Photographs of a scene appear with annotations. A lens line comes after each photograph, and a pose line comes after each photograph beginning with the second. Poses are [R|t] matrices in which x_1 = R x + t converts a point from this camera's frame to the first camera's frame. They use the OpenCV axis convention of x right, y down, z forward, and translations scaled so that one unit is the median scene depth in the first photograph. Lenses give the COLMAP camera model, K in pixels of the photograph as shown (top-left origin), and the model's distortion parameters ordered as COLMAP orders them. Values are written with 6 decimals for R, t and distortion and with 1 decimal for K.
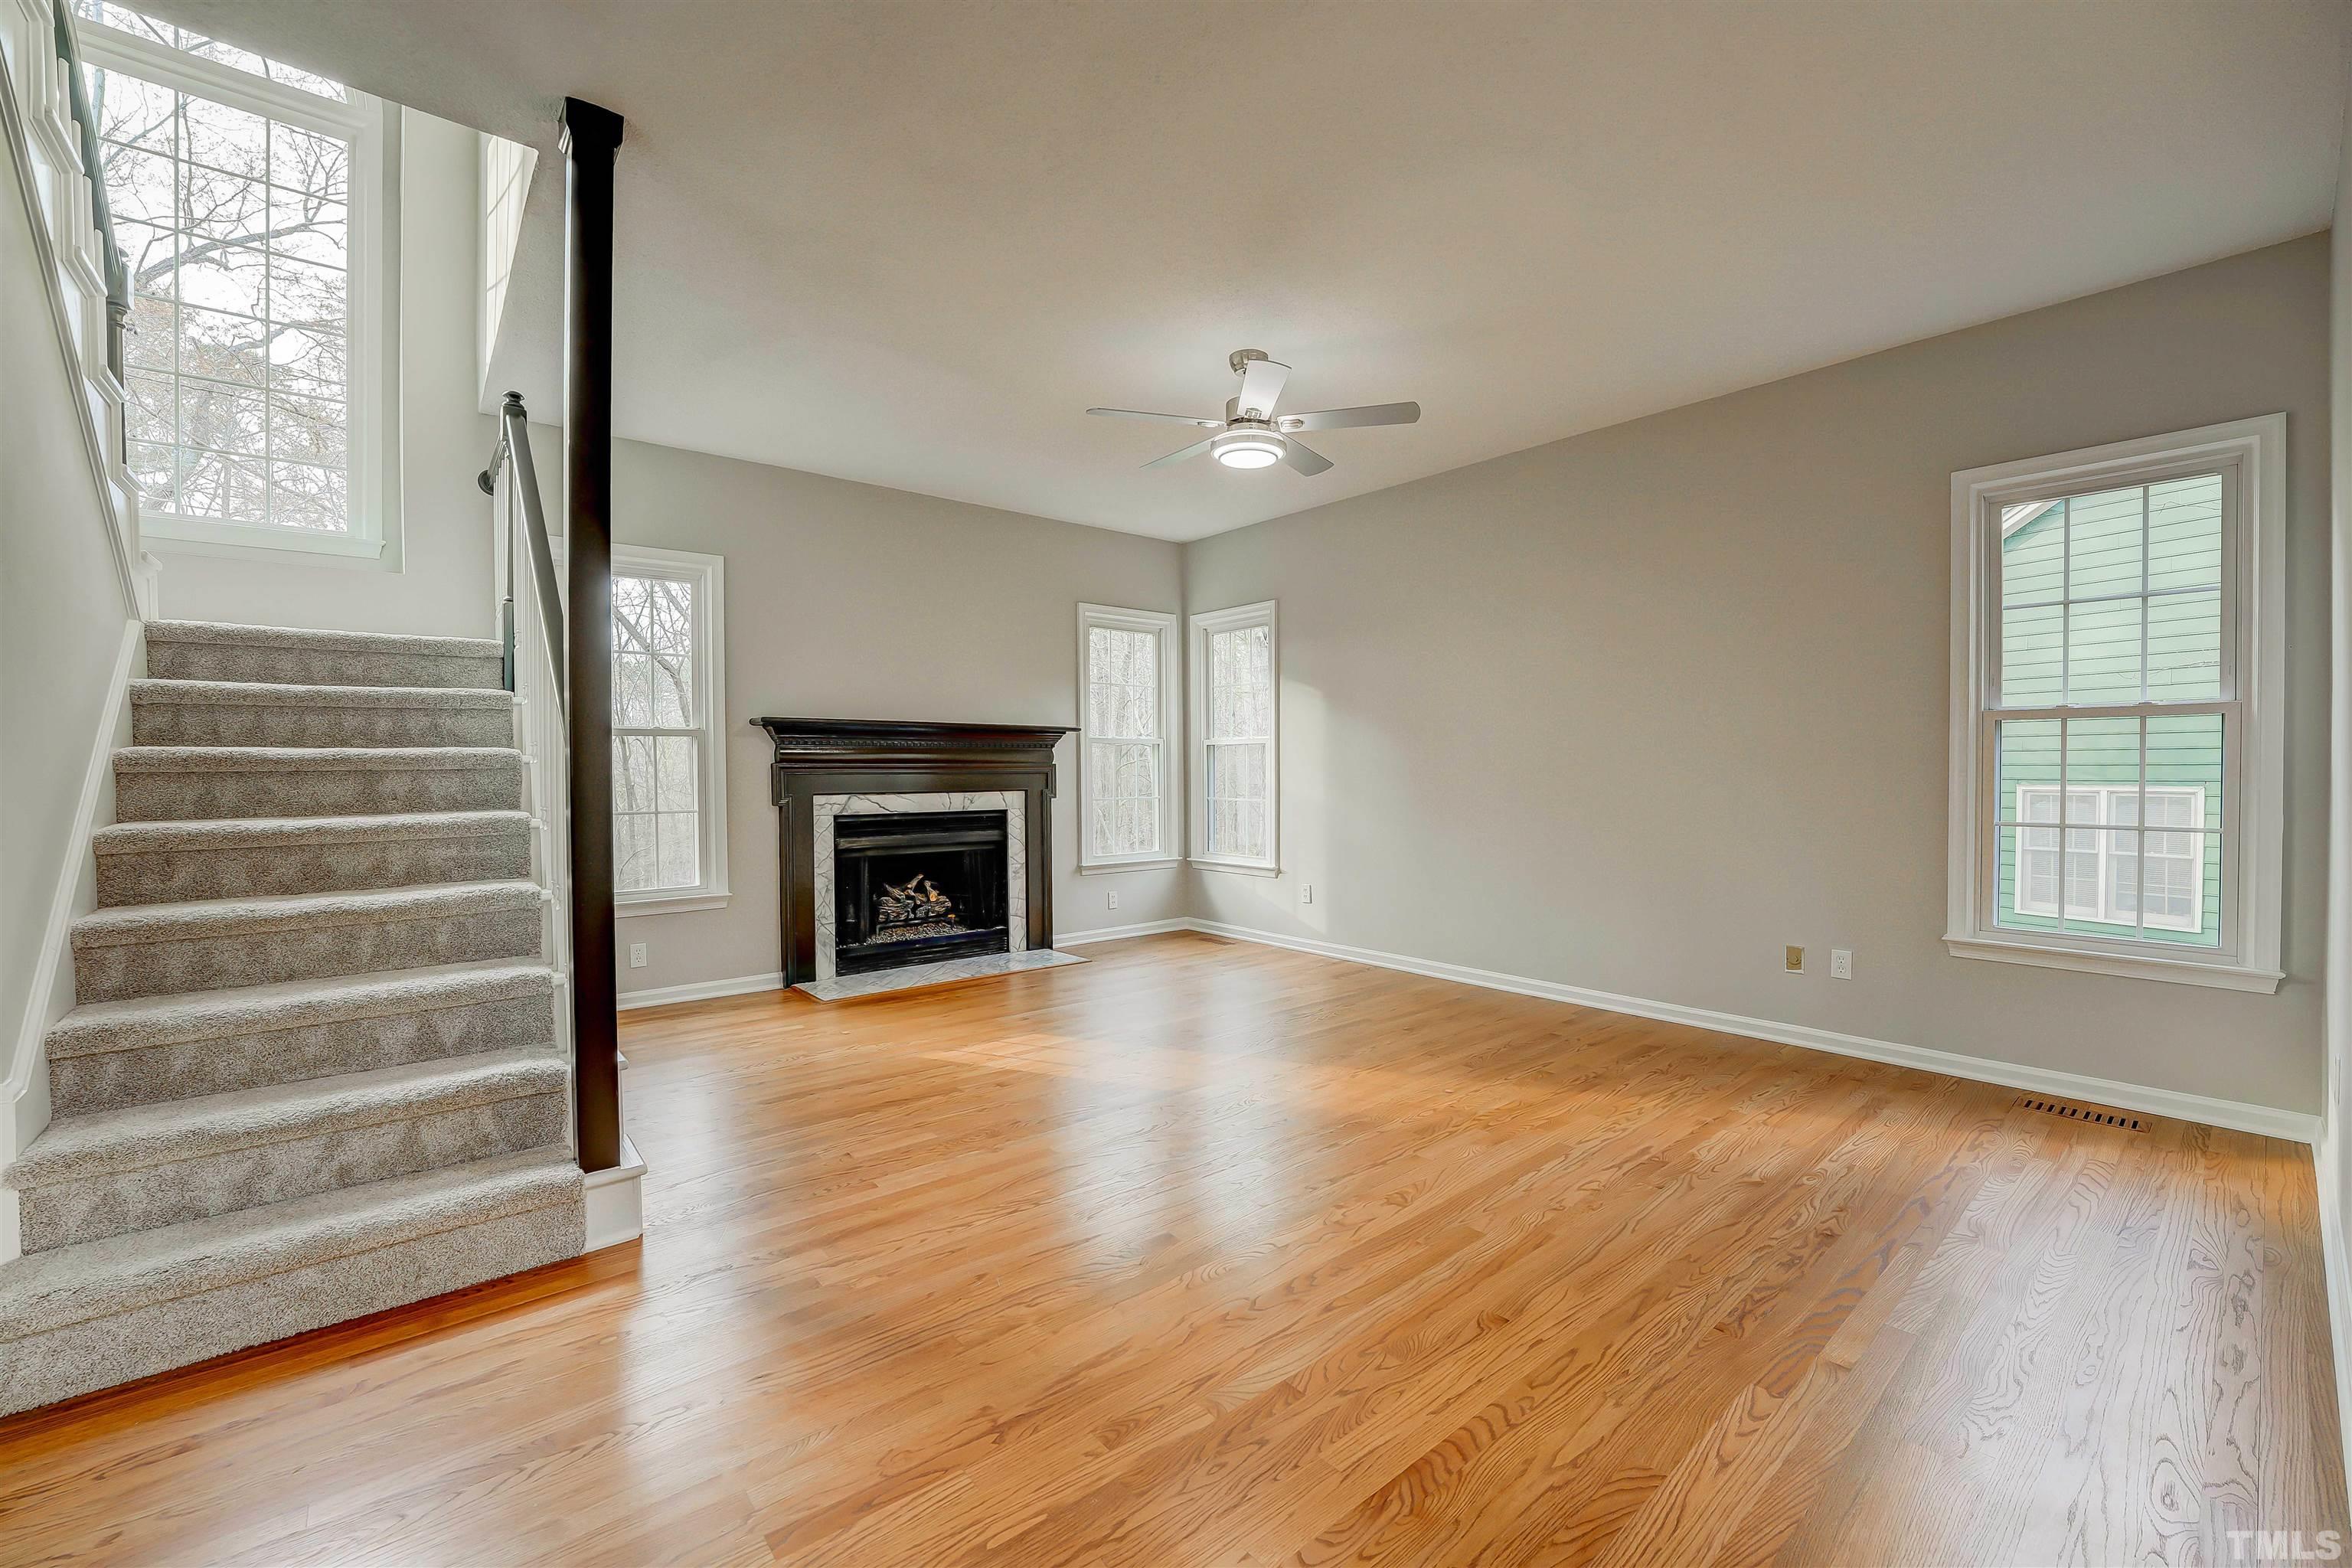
lens RADIAL K [[949.6, 0, 1152.2], [0, 949.6, 777.8], [0, 0, 1]] dist [-0.026848, 0.003365]
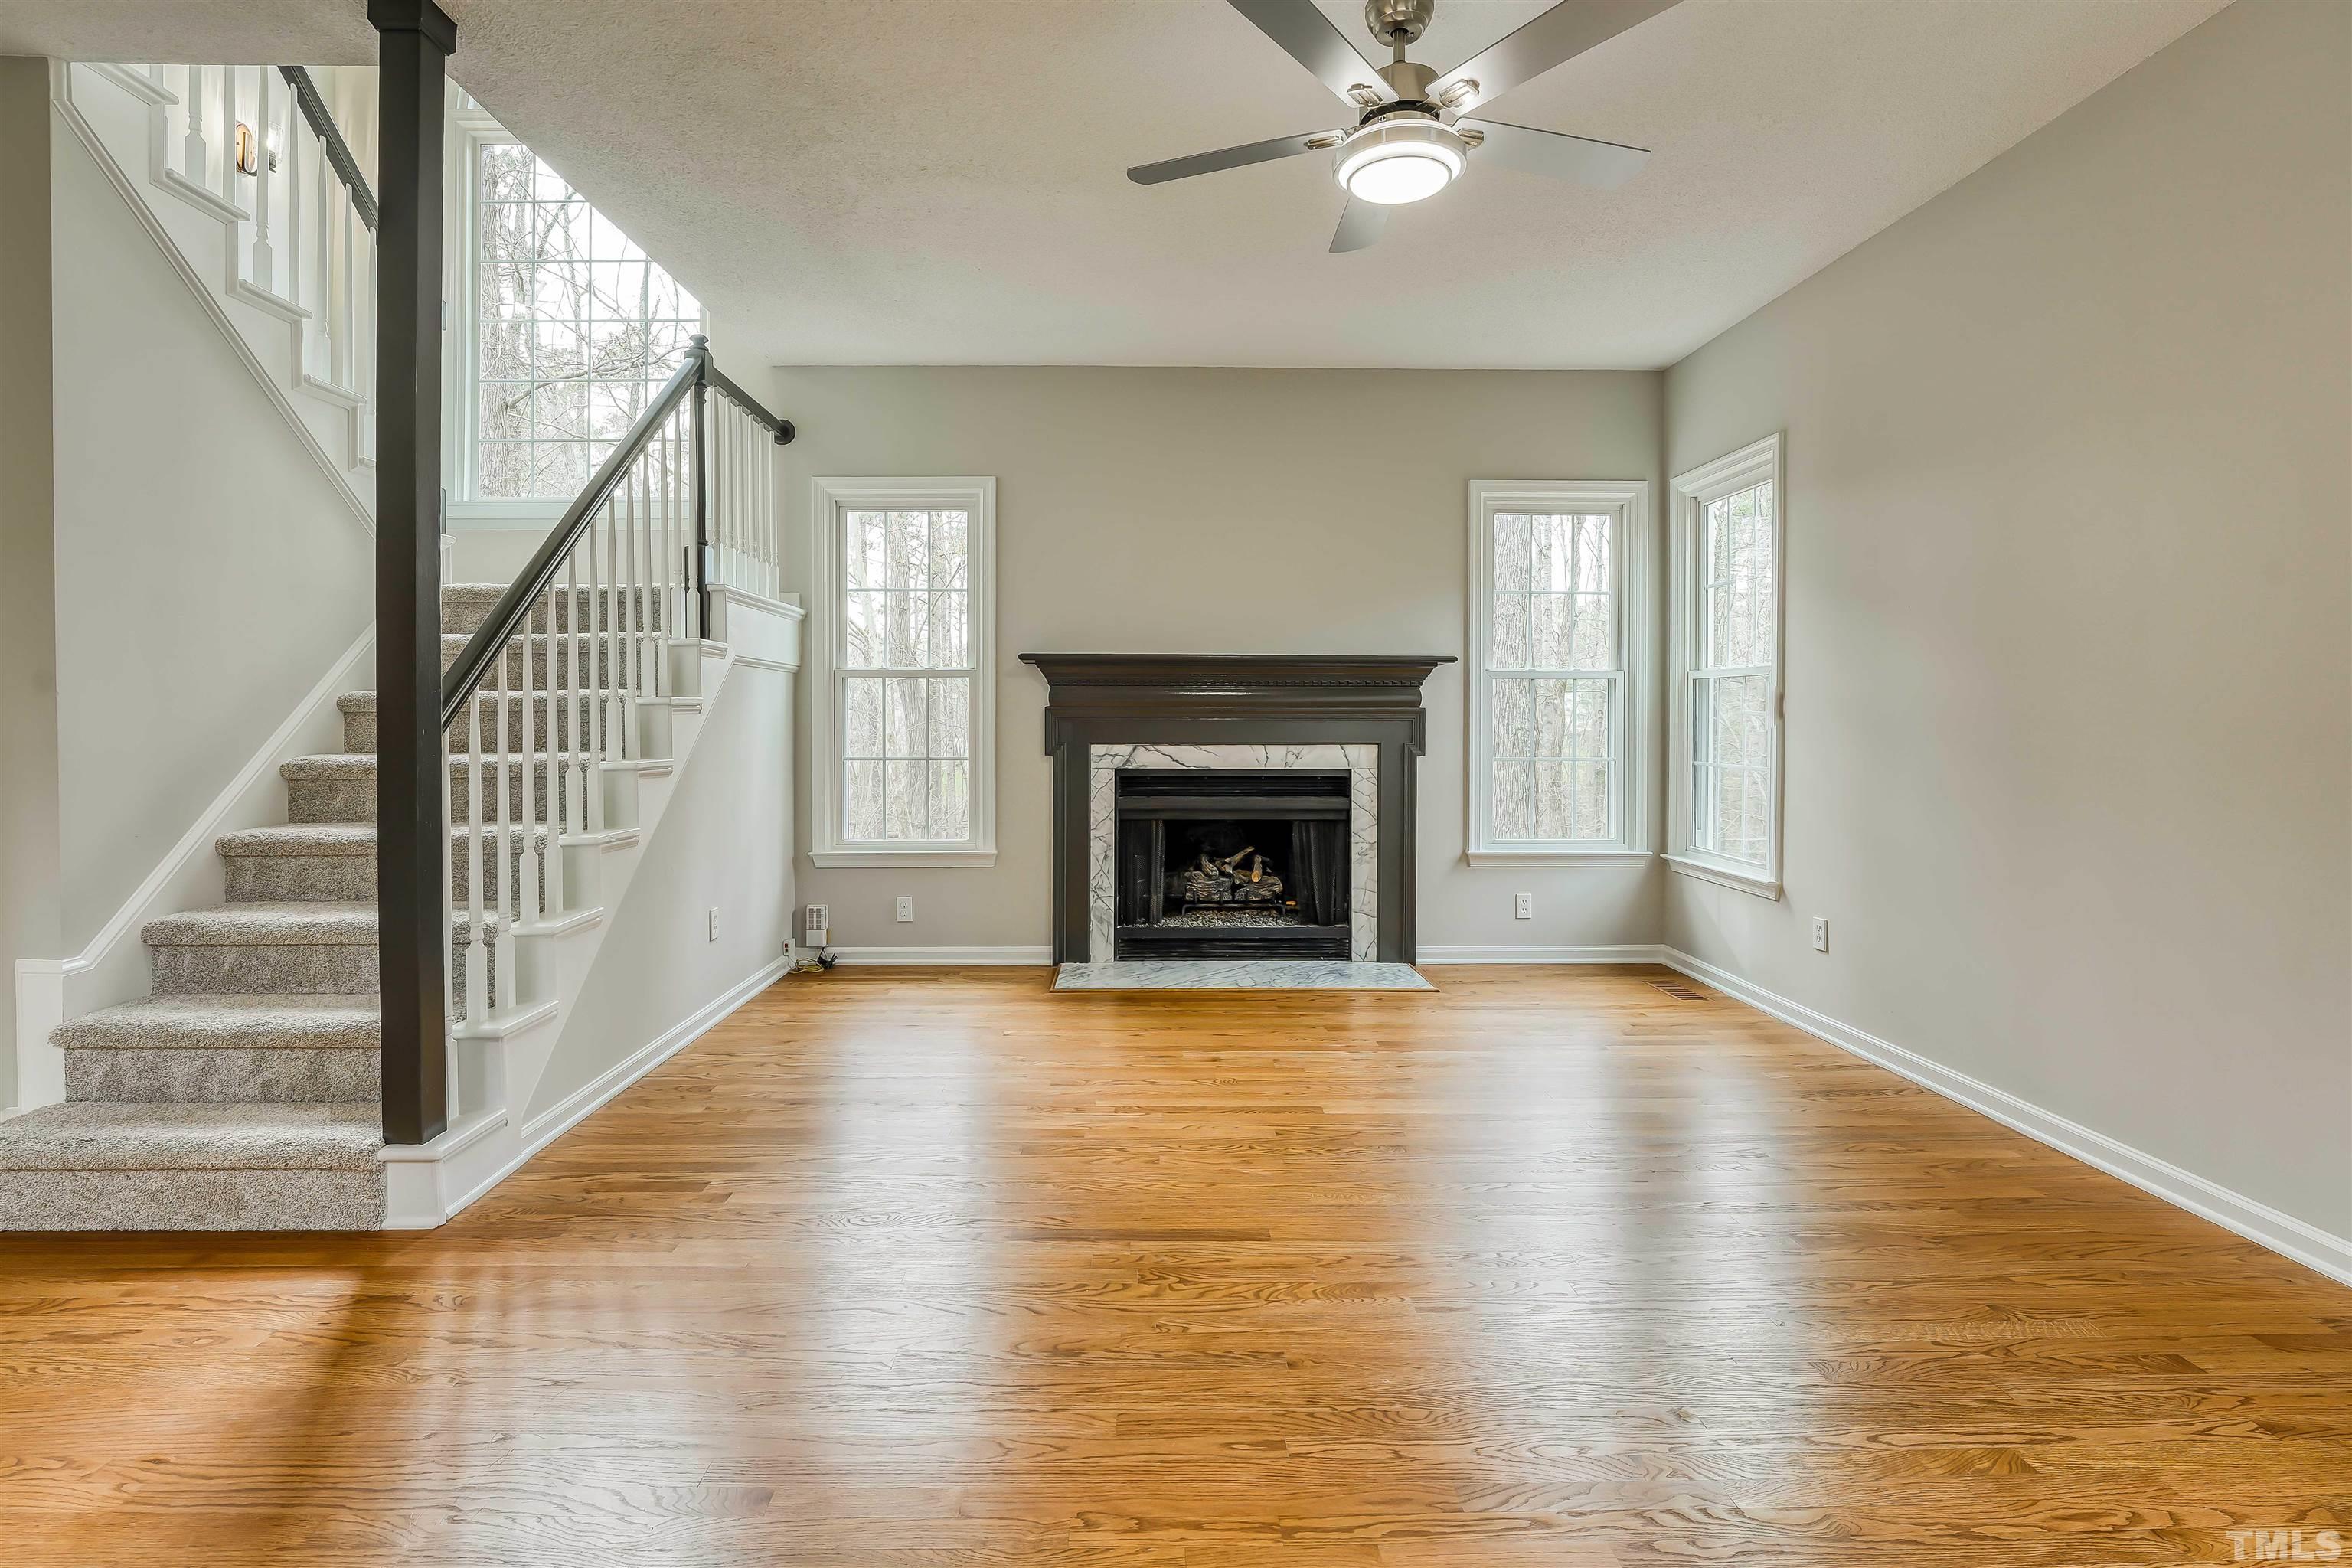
lens RADIAL K [[1053.8, 0, 1160.9], [0, 1053.8, 739.4], [0, 0, 1]] dist [-0.018737, 0.003173]
pose [[0.785065, 0.018712, -0.619131, 0.249539], [-0.011541, 0.999812, 0.015583, -0.001610], [0.619306, -0.005089, 0.785133, 0.263647]]
